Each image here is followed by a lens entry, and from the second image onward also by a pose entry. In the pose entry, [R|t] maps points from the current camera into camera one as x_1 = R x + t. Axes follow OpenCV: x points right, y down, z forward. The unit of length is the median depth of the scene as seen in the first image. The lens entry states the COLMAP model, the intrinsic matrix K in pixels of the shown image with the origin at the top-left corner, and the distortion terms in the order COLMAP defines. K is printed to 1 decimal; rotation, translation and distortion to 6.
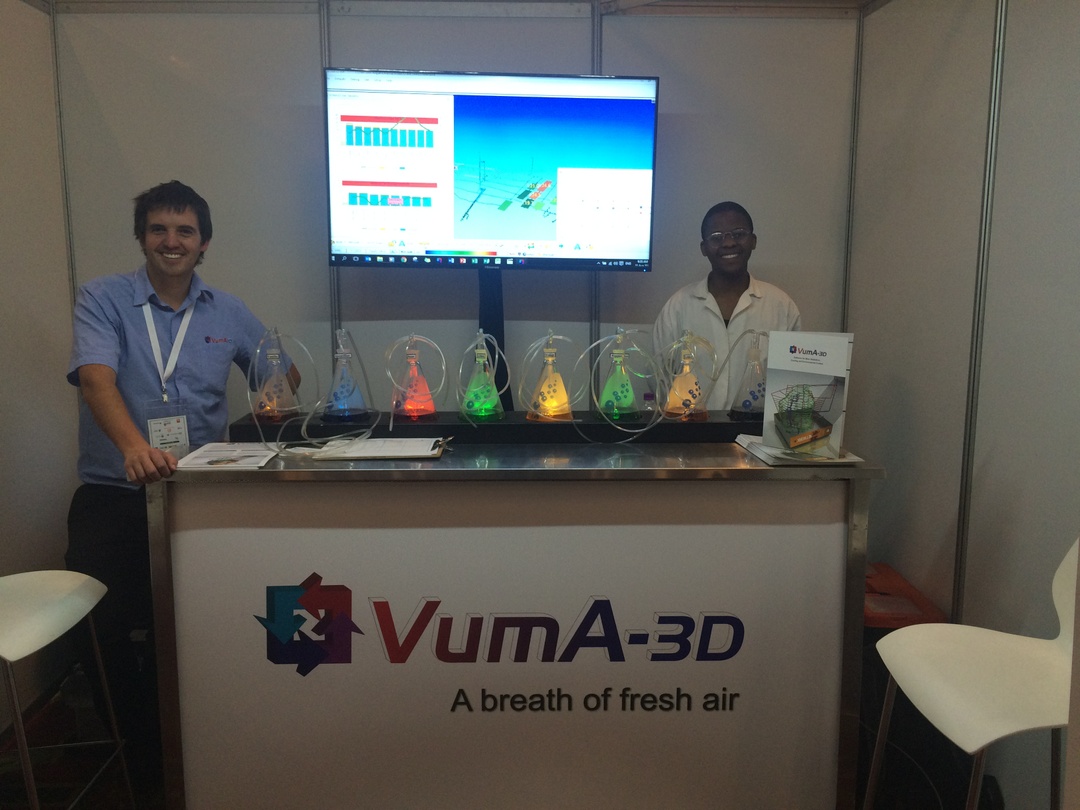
lens RADIAL K [[904.5, 0, 540.0], [0, 904.5, 405.0], [0, 0, 1]] dist [0.107550, -0.114271]
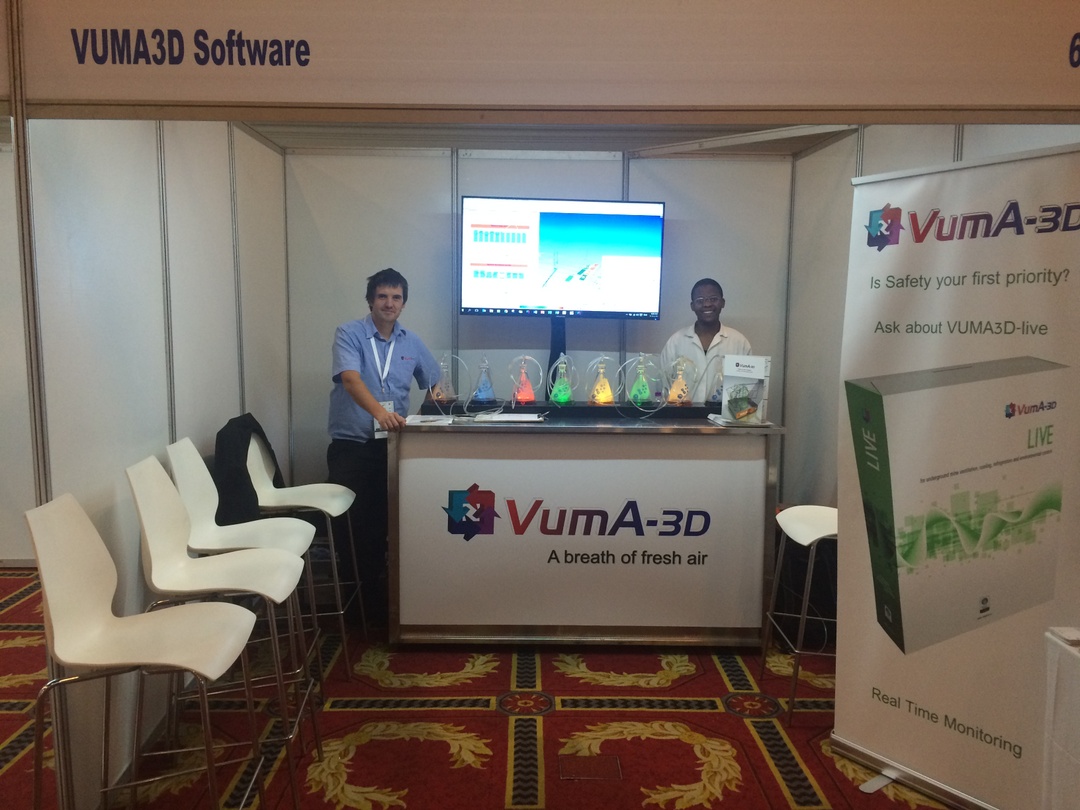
lens RADIAL K [[904.5, 0, 540.0], [0, 904.5, 405.0], [0, 0, 1]] dist [0.107550, -0.114271]
pose [[0.999914, 0.010828, -0.007353, -0.095971], [-0.011137, 0.998998, -0.043354, 0.094676], [0.006876, 0.043433, 0.999033, -0.753993]]
